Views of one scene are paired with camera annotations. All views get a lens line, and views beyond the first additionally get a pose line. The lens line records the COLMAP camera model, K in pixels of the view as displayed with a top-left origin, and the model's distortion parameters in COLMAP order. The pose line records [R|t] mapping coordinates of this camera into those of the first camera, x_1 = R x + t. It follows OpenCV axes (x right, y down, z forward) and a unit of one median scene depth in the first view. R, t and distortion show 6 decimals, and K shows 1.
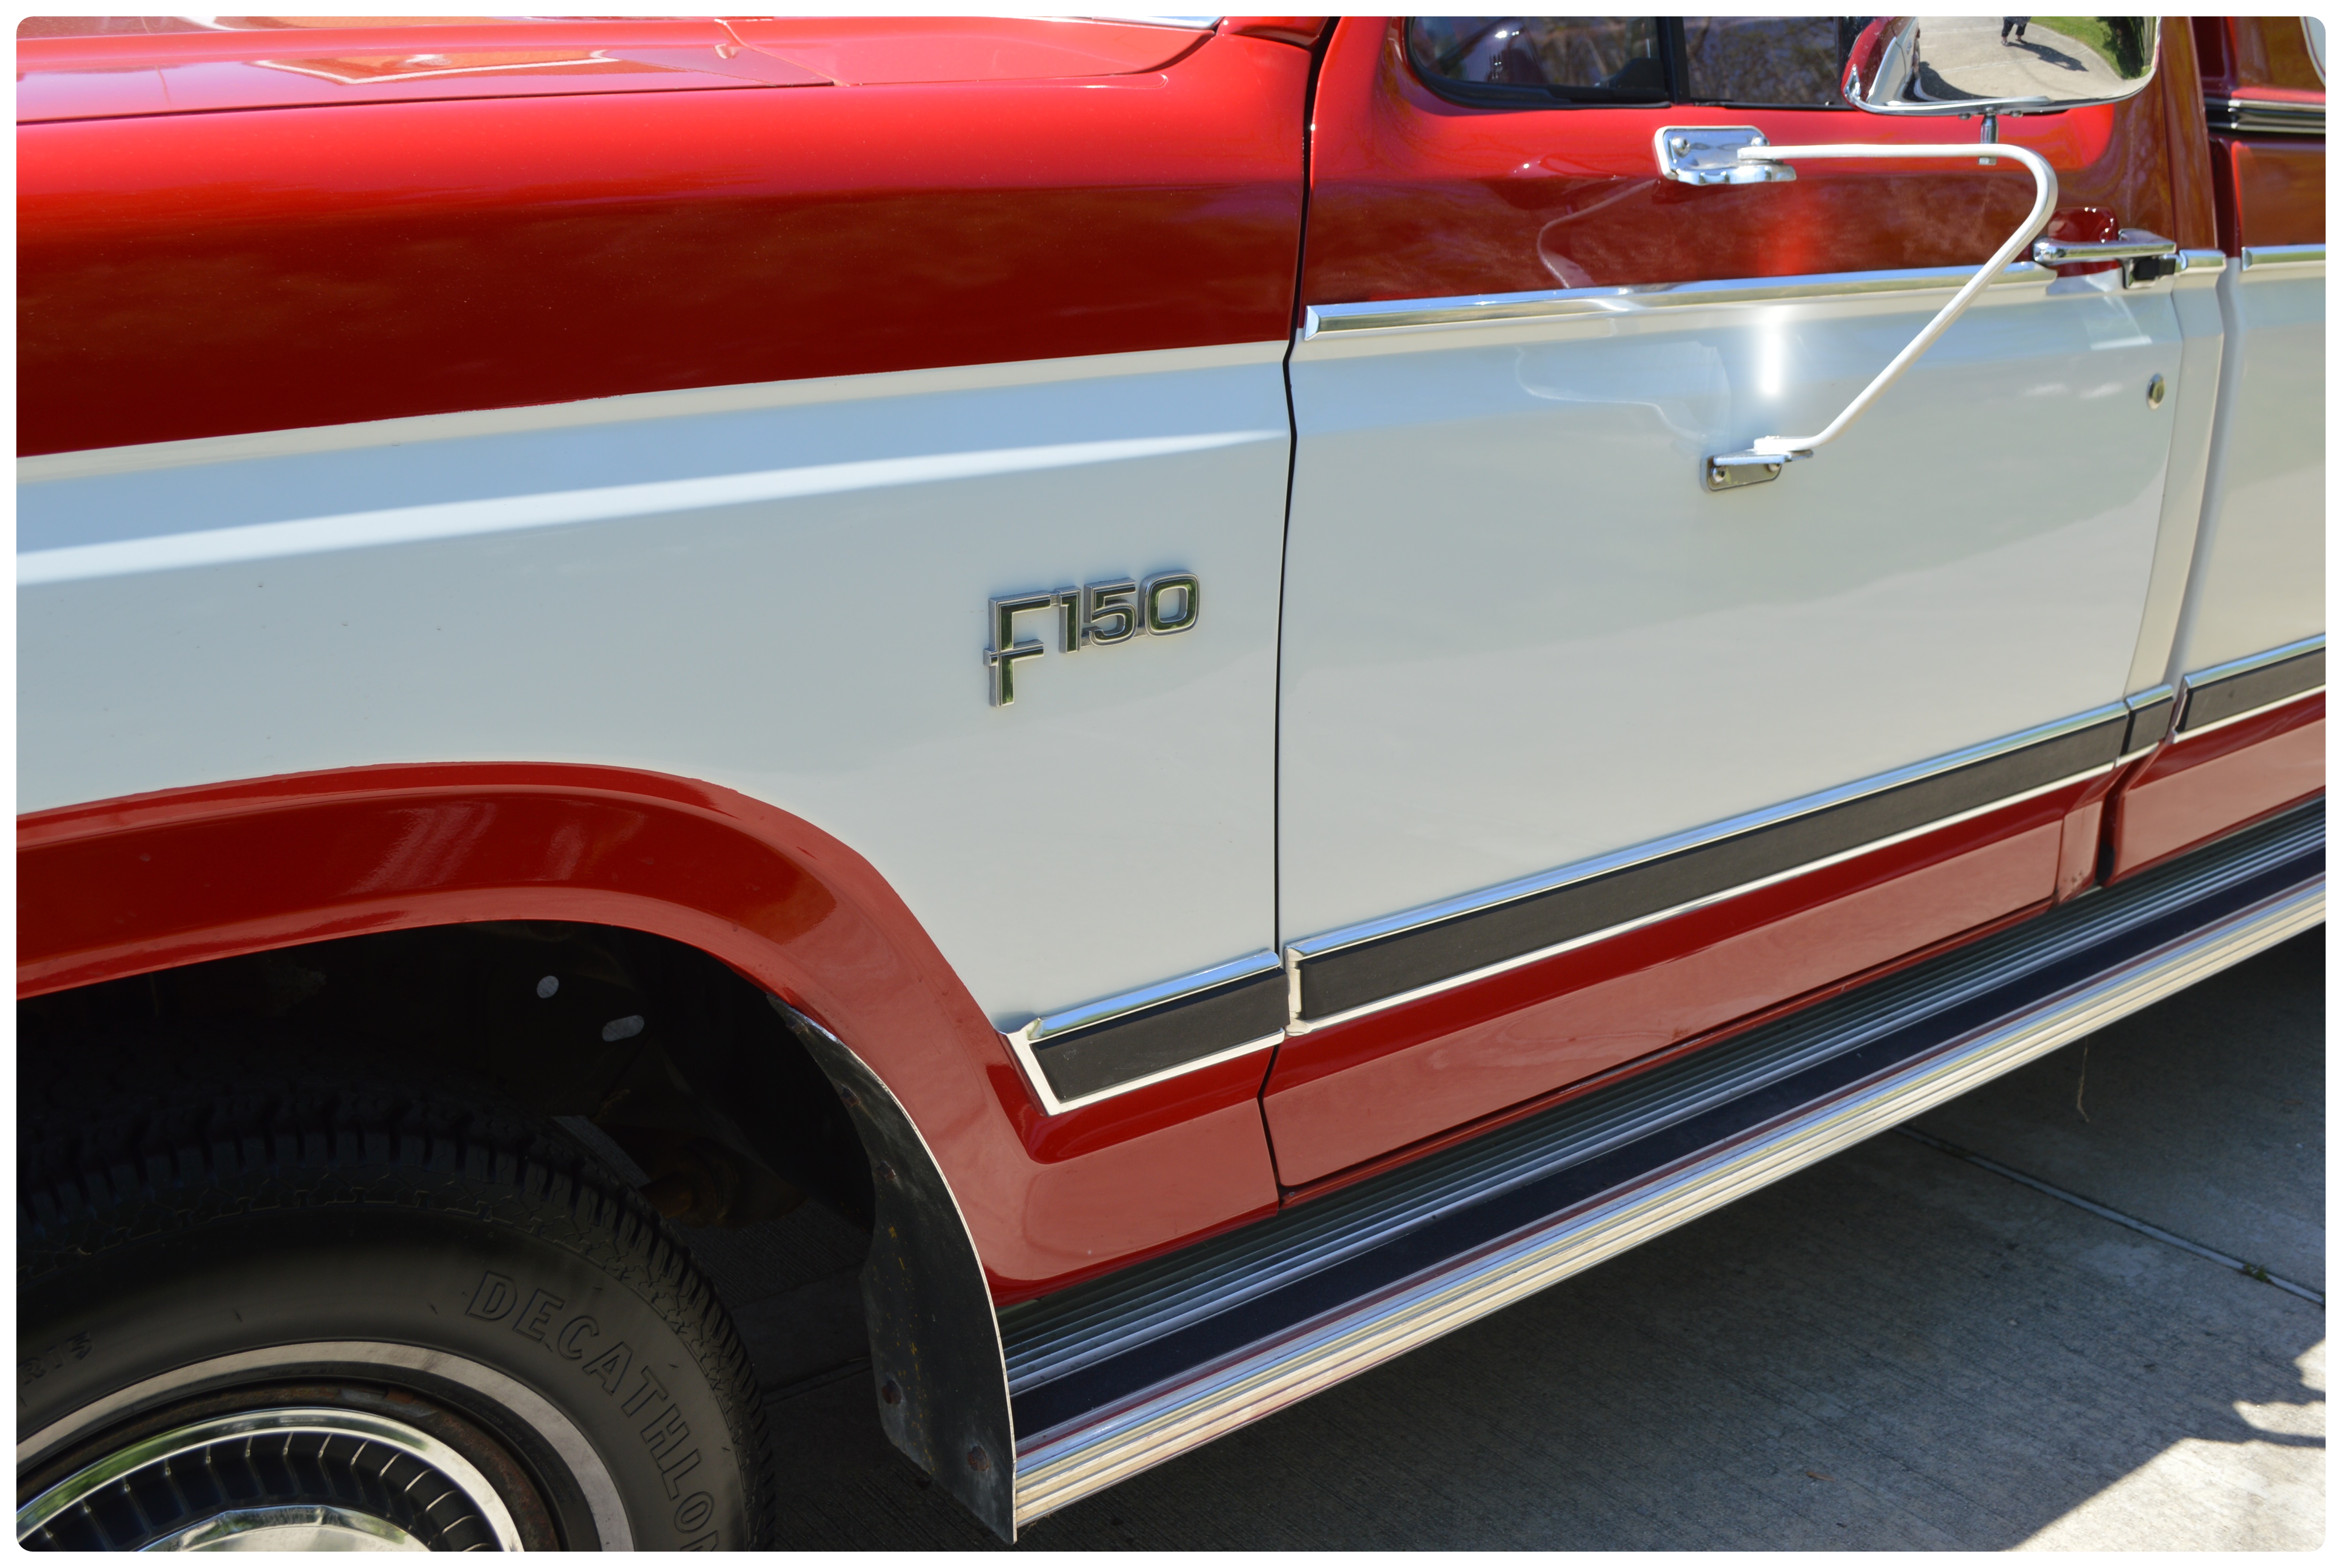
lens RADIAL K [[2308.0, 0, 1171.0], [0, 2308.0, 784.0], [0, 0, 1]] dist [-0.074650, 0.021843]
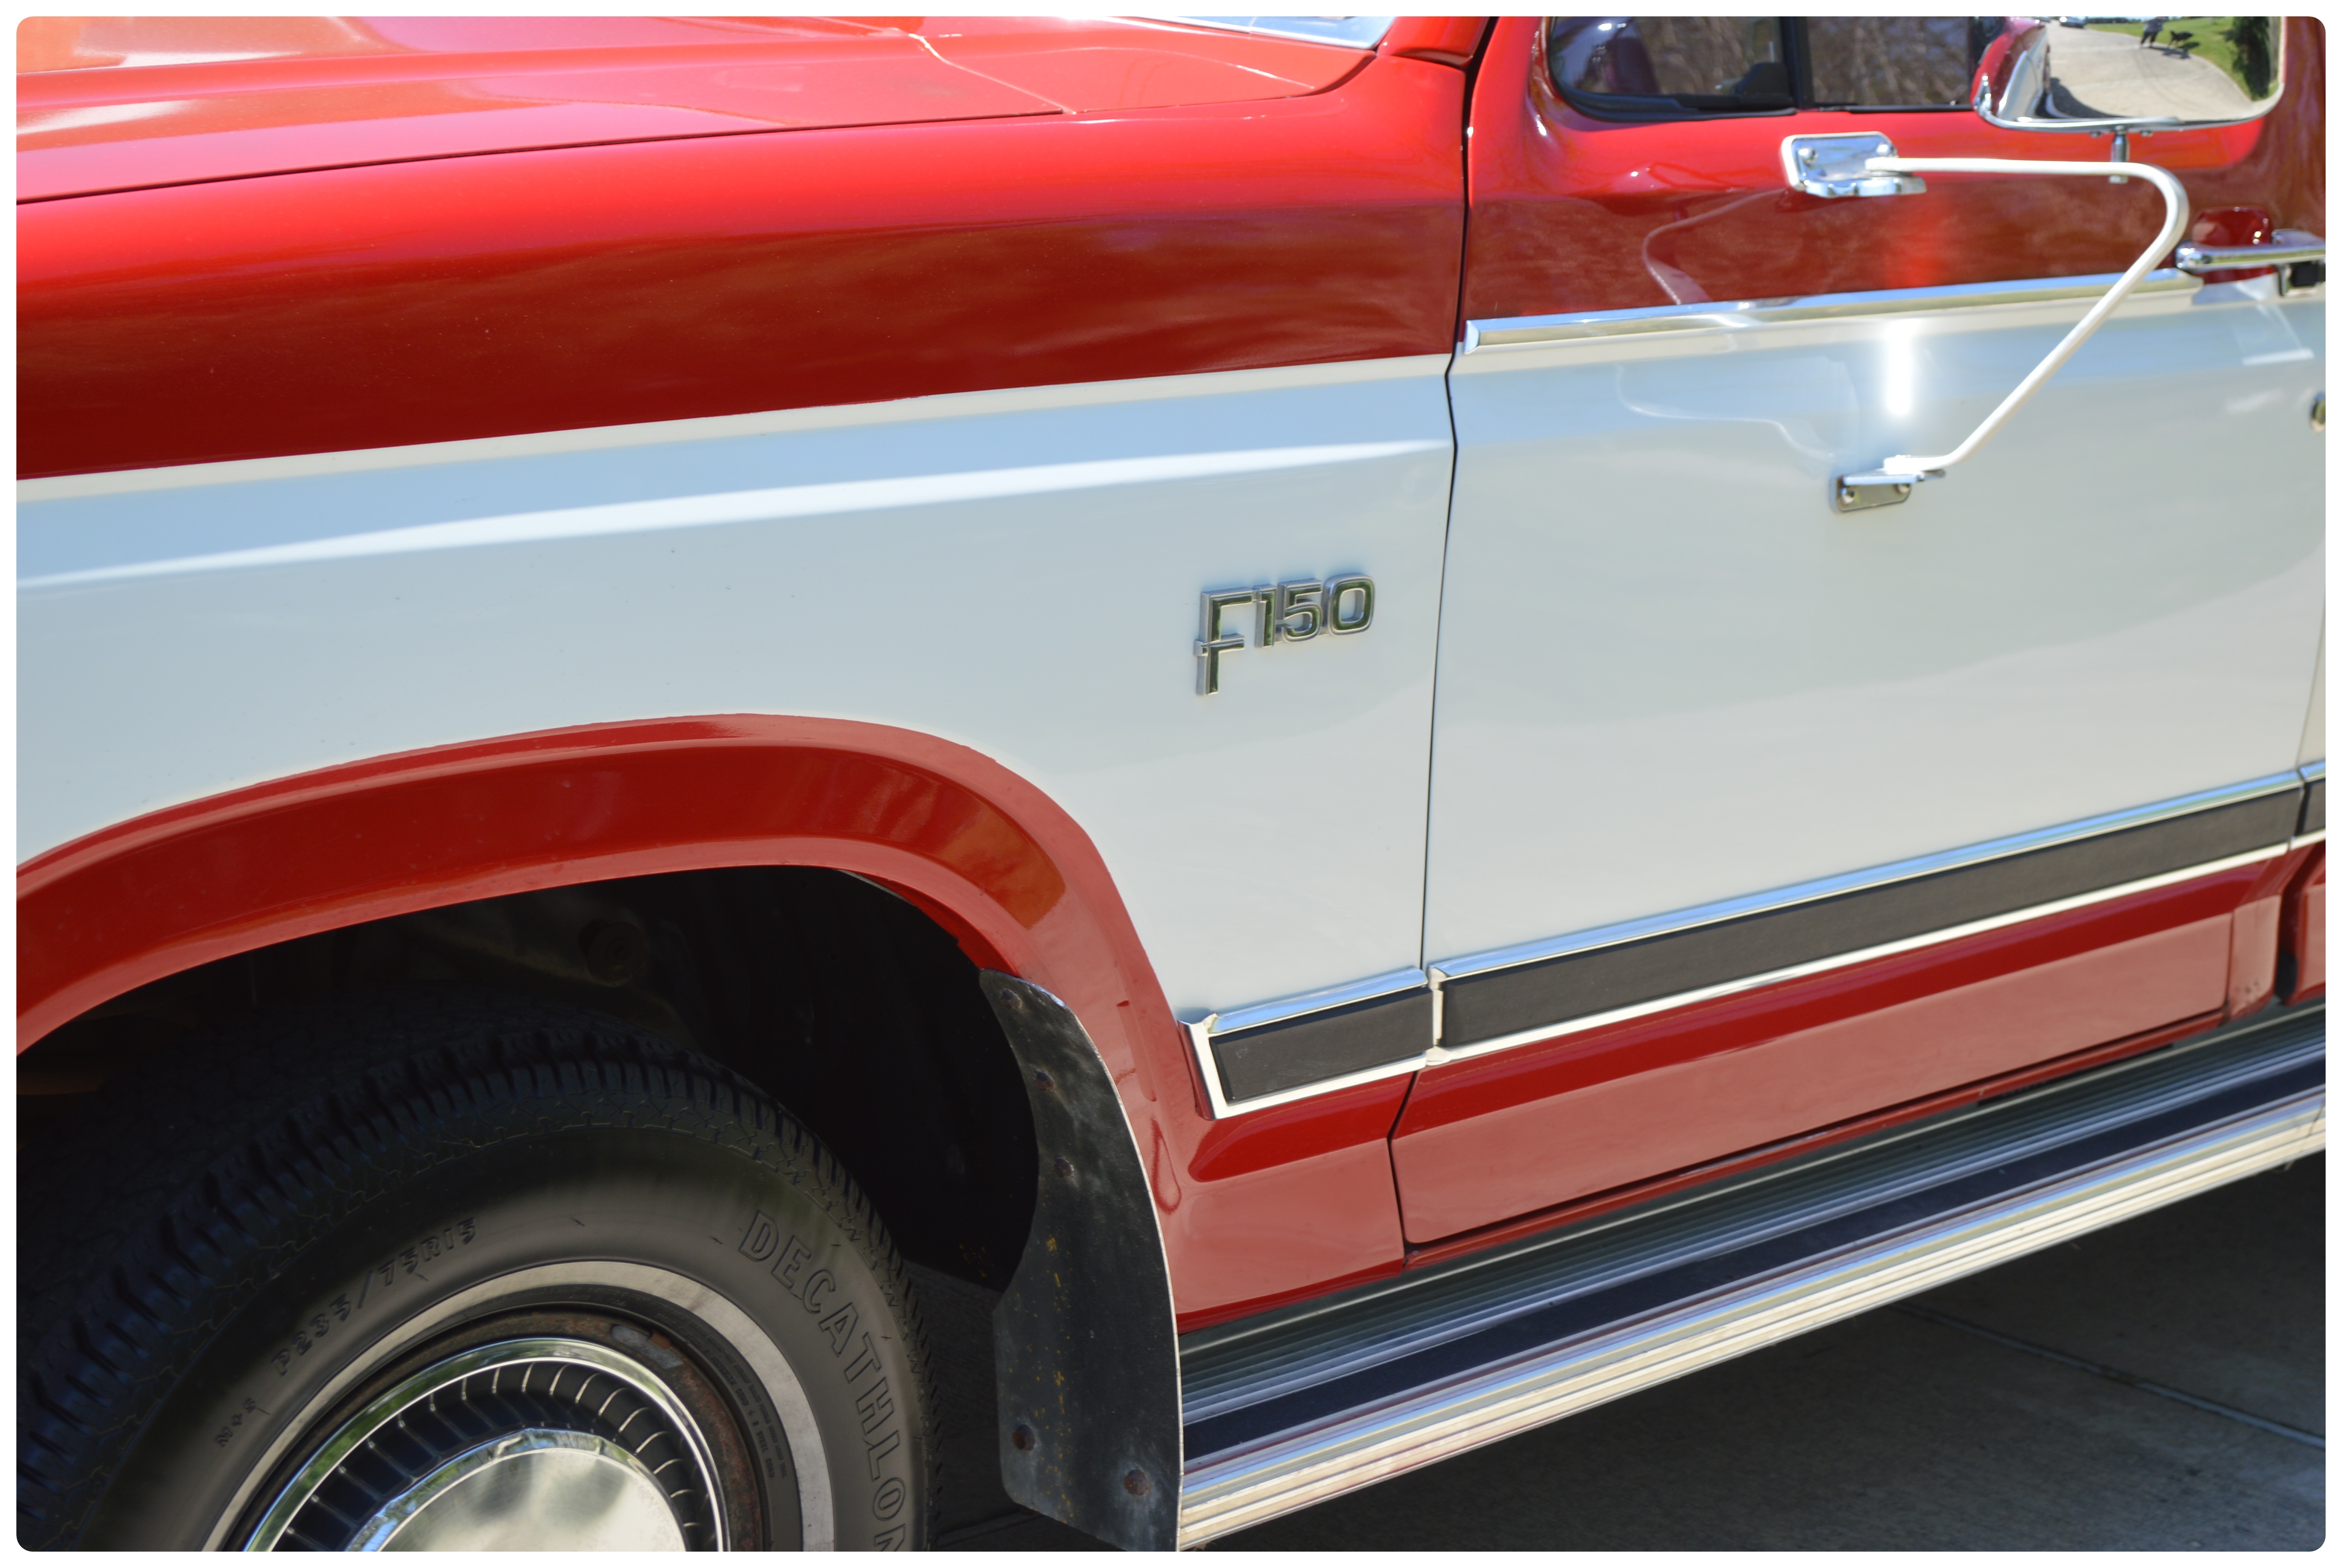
lens RADIAL K [[4306.5, 0, 1171.0], [0, 4306.5, 784.0], [0, 0, 1]] dist [0.005796, 0.082988]
pose [[0.993910, 0.003952, 0.110121, -0.248489], [0.005090, 0.996644, -0.081706, 0.135659], [-0.110074, 0.081769, 0.990554, -0.765934]]
